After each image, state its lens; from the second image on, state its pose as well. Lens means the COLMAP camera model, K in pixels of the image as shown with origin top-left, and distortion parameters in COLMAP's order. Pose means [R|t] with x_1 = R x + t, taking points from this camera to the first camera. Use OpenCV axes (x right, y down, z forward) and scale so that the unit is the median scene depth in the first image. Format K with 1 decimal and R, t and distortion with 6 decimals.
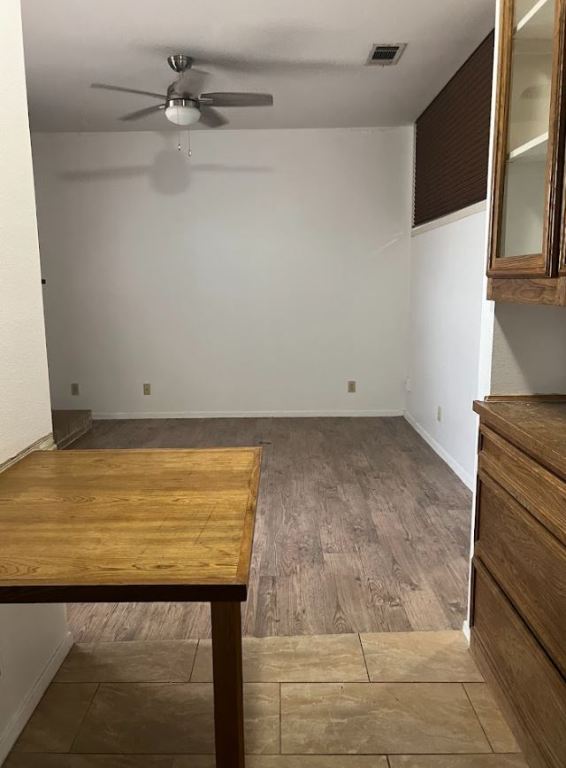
lens RADIAL K [[585.4, 0, 279.0], [0, 585.4, 383.5], [0, 0, 1]] dist [0.025780, -0.028866]
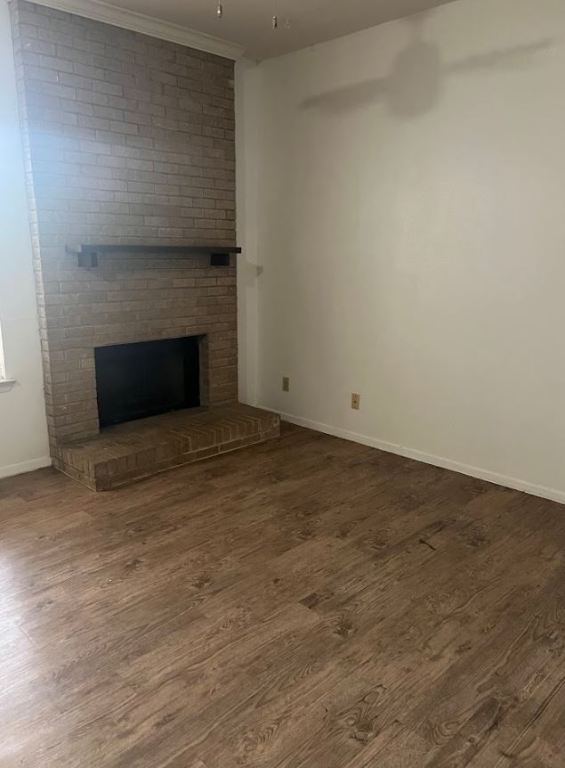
lens RADIAL K [[585.4, 0, 279.9], [0, 585.4, 386.0], [0, 0, 1]] dist [0.025780, -0.028866]
pose [[0.705045, 0.183592, -0.684986, 0.311475], [-0.136078, 0.982983, 0.123399, -0.132136], [0.695984, 0.006210, 0.718030, 0.635553]]
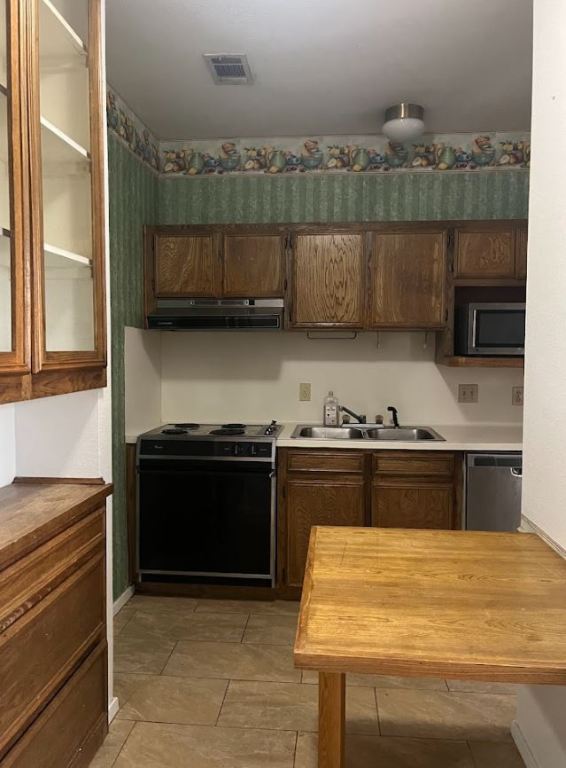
lens RADIAL K [[585.4, 0, 283.0], [0, 585.4, 383.7], [0, 0, 1]] dist [0.025780, -0.028866]
pose [[-0.996290, 0.003545, 0.085990, -0.089963], [0.022471, 0.975206, 0.220156, -0.377658], [-0.083077, 0.221271, -0.971667, 1.943890]]
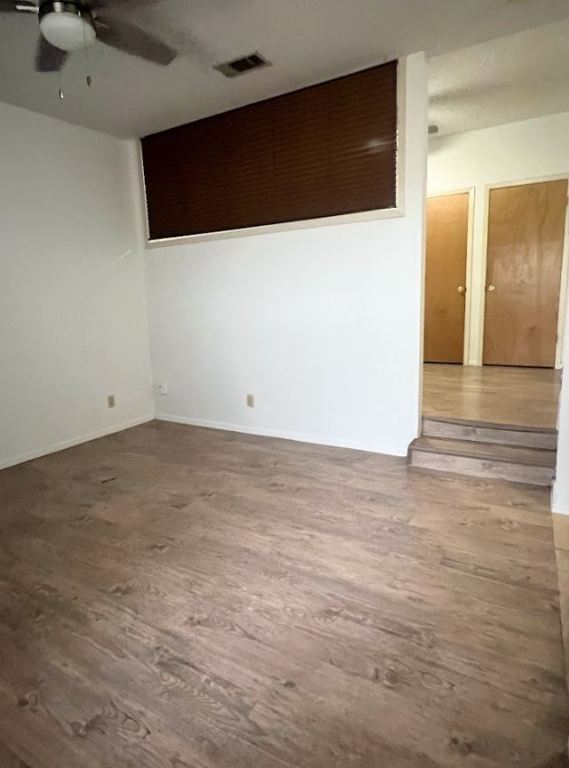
lens RADIAL K [[457.5, 0, 286.3], [0, 457.5, 380.1], [0, 0, 1]] dist [-0.002822, -0.000968]
pose [[0.513370, -0.162737, 0.842596, -0.548711], [0.176327, 0.980909, 0.082019, -0.061457], [-0.839857, 0.106466, 0.532264, 0.554866]]
